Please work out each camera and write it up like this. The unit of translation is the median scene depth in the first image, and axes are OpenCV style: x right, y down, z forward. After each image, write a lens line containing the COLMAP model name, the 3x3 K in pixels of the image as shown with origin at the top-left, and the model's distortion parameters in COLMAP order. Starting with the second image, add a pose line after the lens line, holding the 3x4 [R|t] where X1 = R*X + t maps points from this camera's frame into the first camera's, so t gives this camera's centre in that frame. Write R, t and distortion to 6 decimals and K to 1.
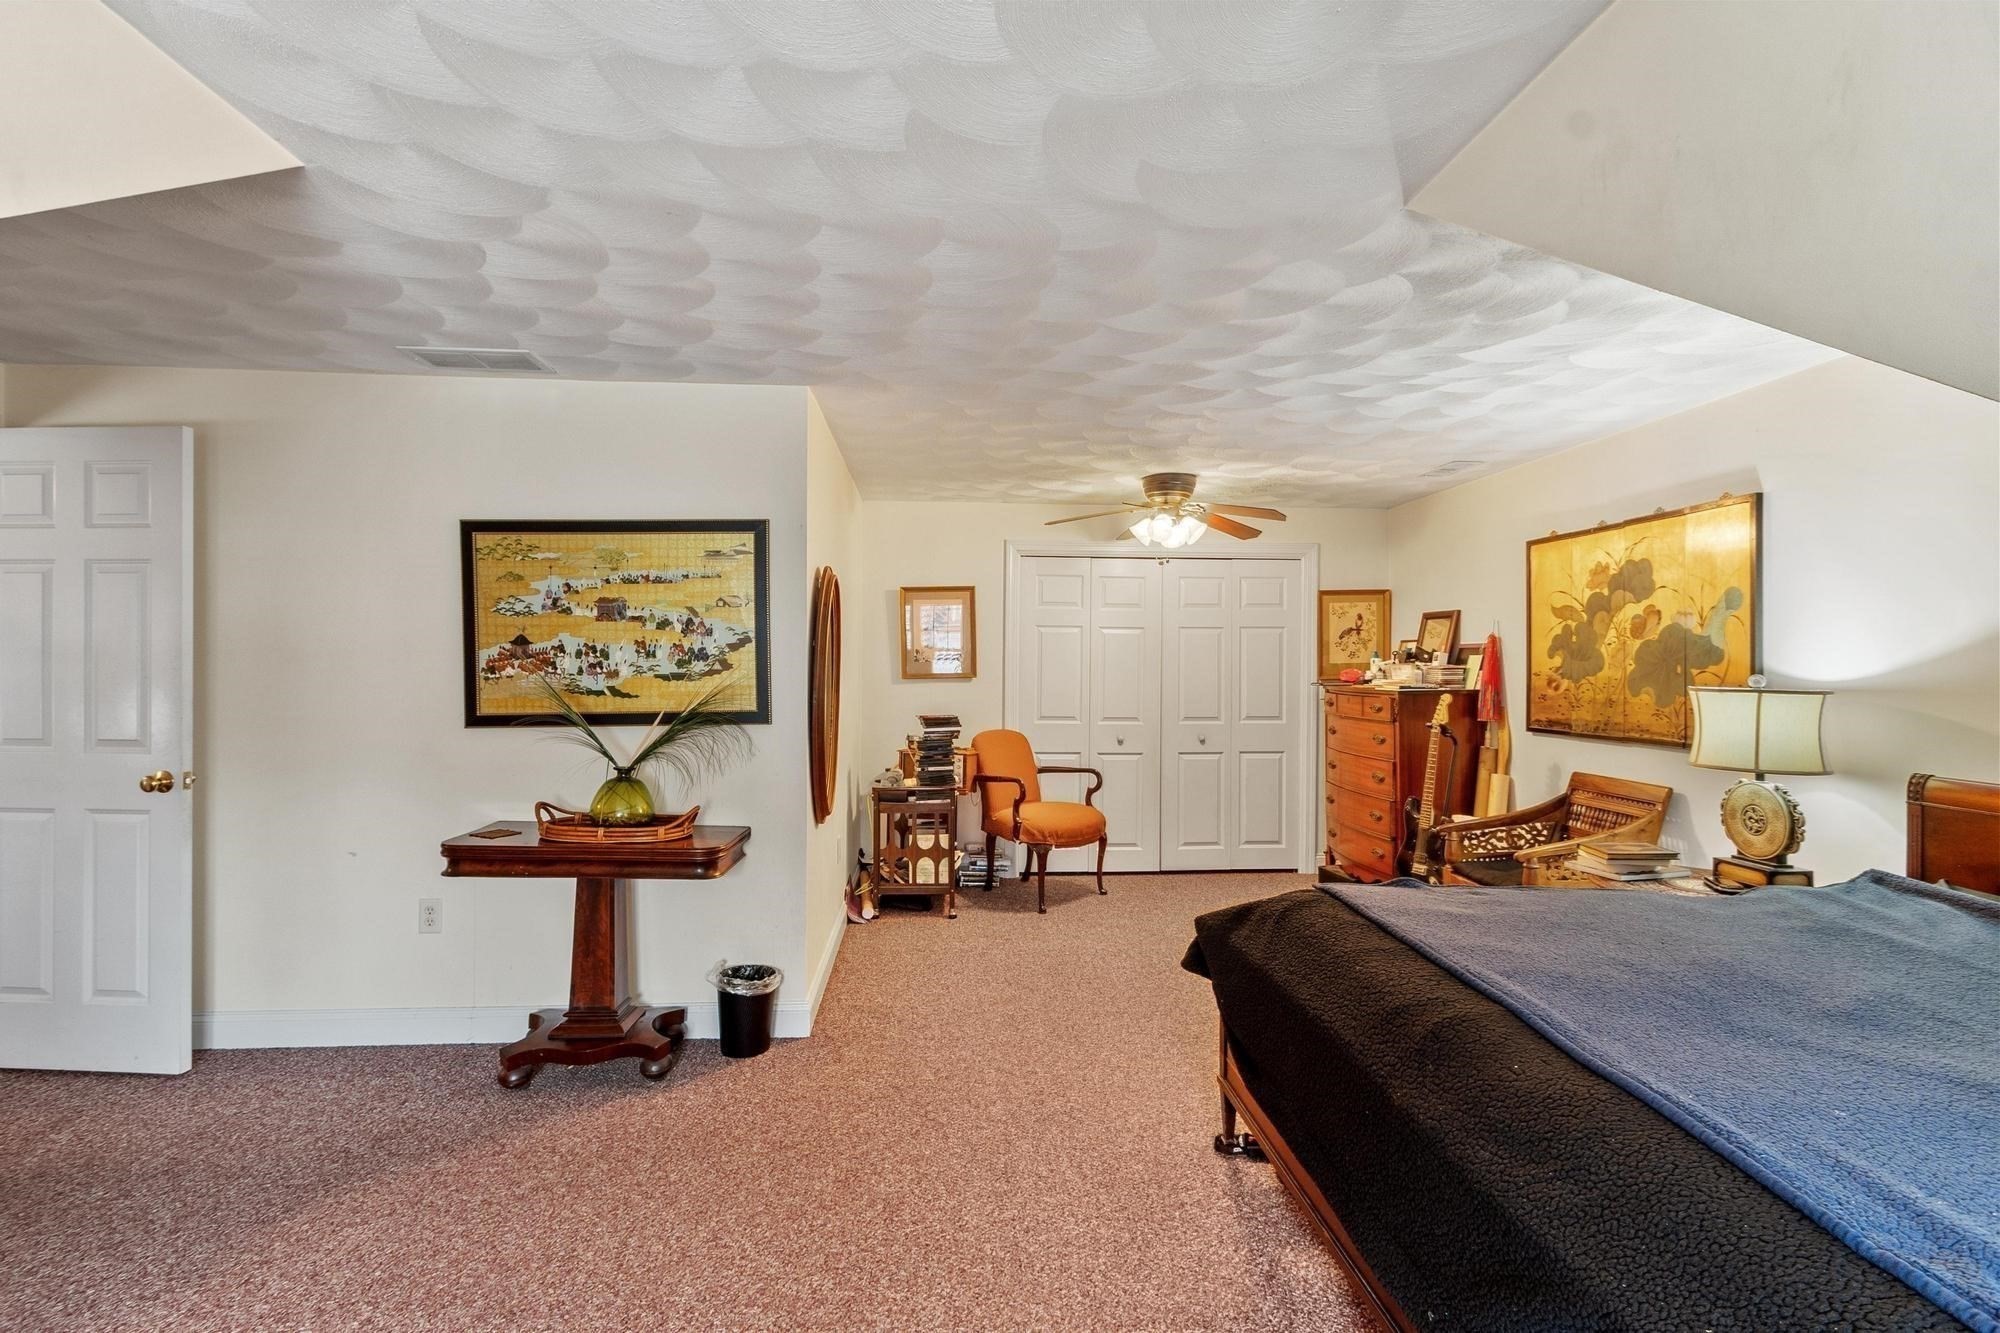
lens RADIAL K [[903.3, 0, 1000.0], [0, 903.3, 666.5], [0, 0, 1]] dist [0.000233, -0.000060]
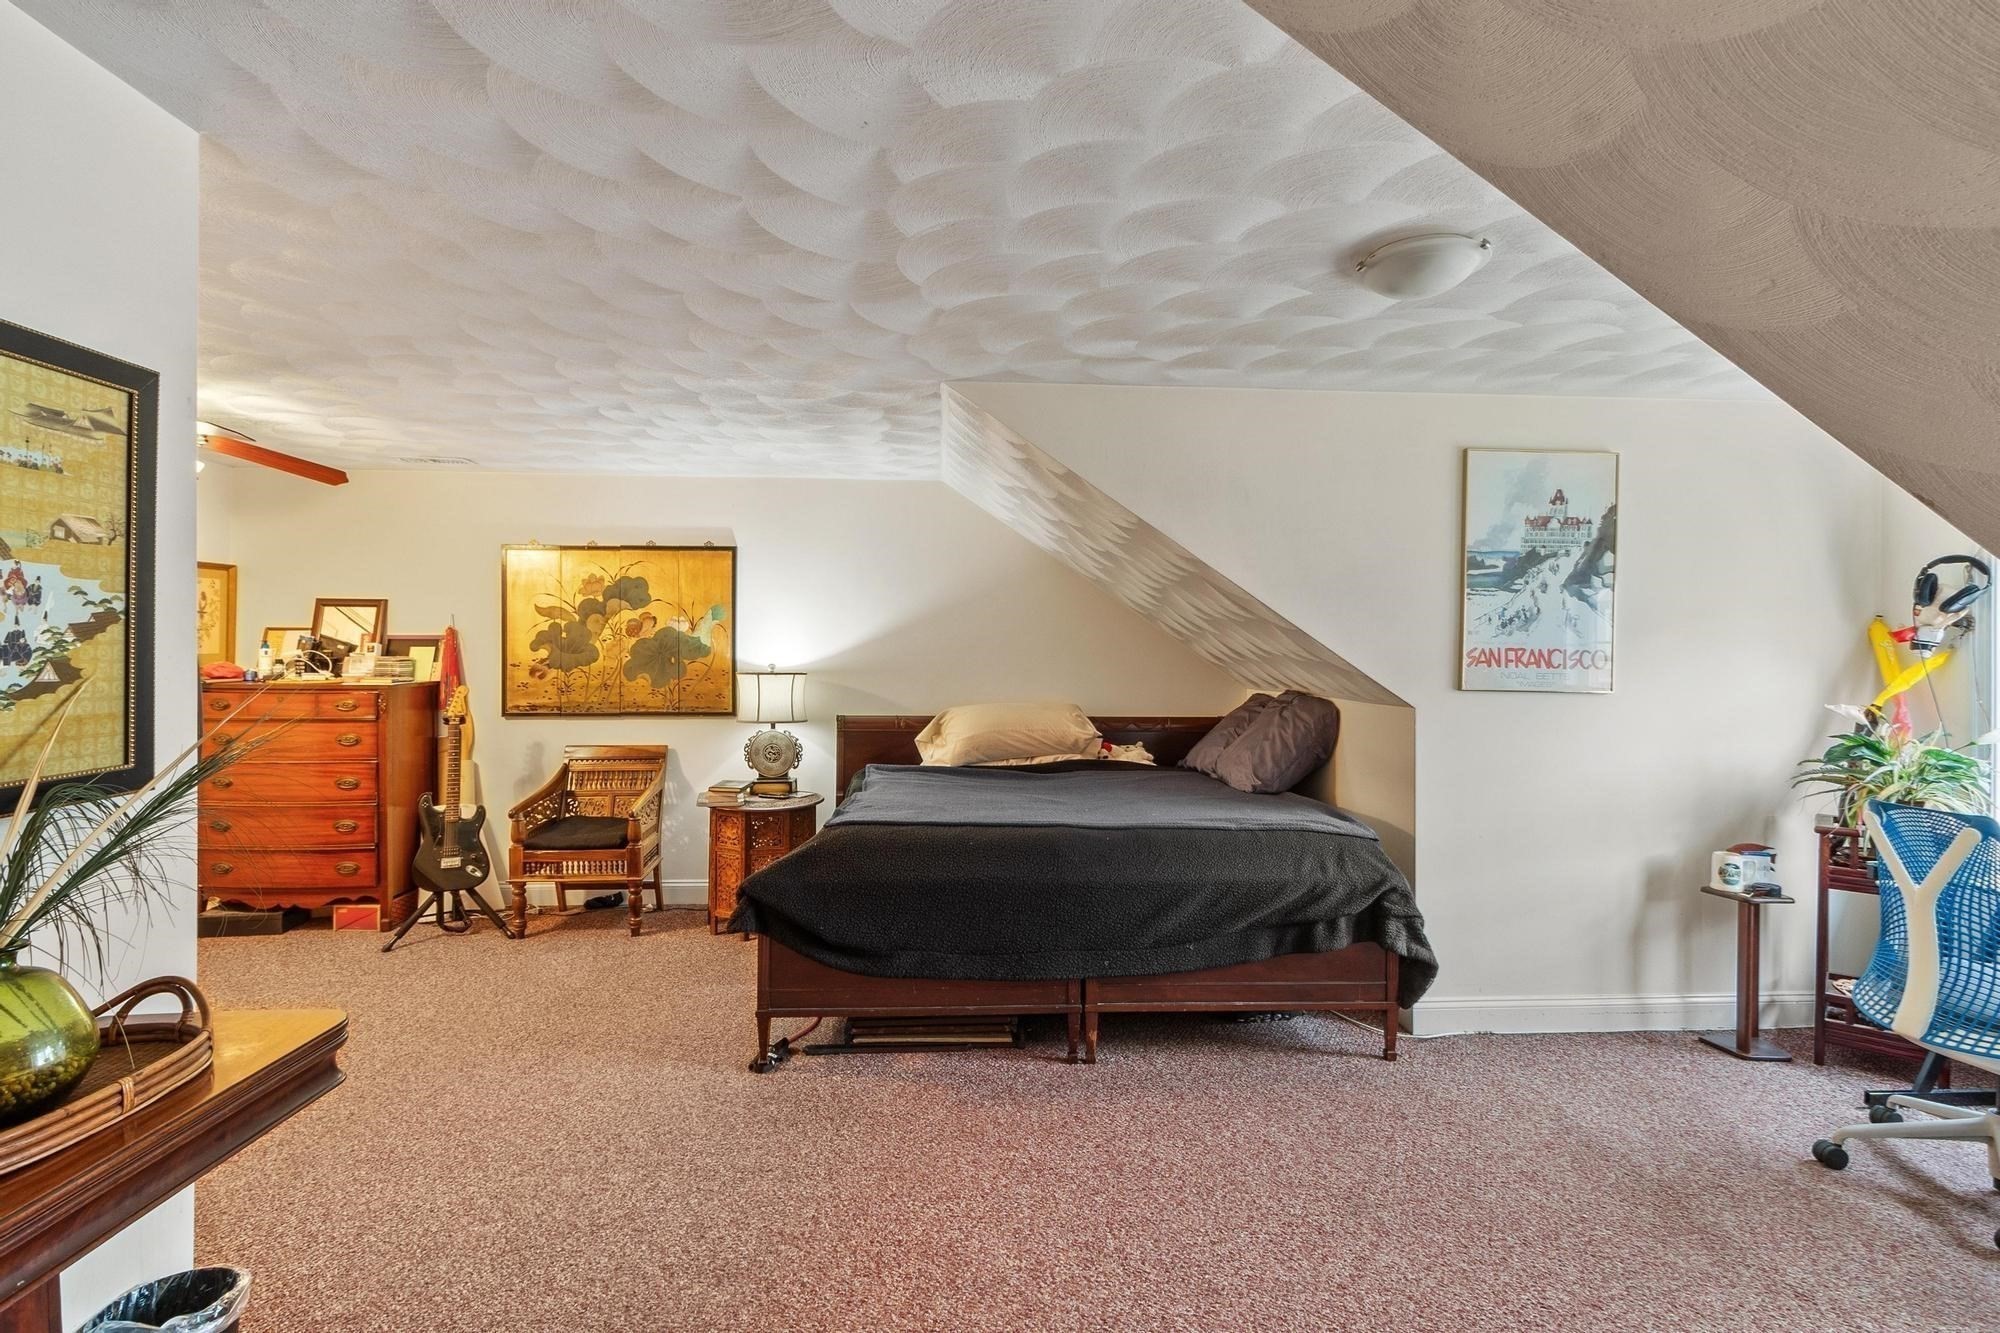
lens RADIAL K [[926.5, 0, 1000.0], [0, 926.5, 666.5], [0, 0, 1]] dist [-0.001123, -0.000719]
pose [[0.006763, -0.016096, 0.999848, -0.635675], [-0.000719, 0.999870, 0.016101, -0.009957], [-0.999977, -0.000827, 0.006750, 0.451413]]
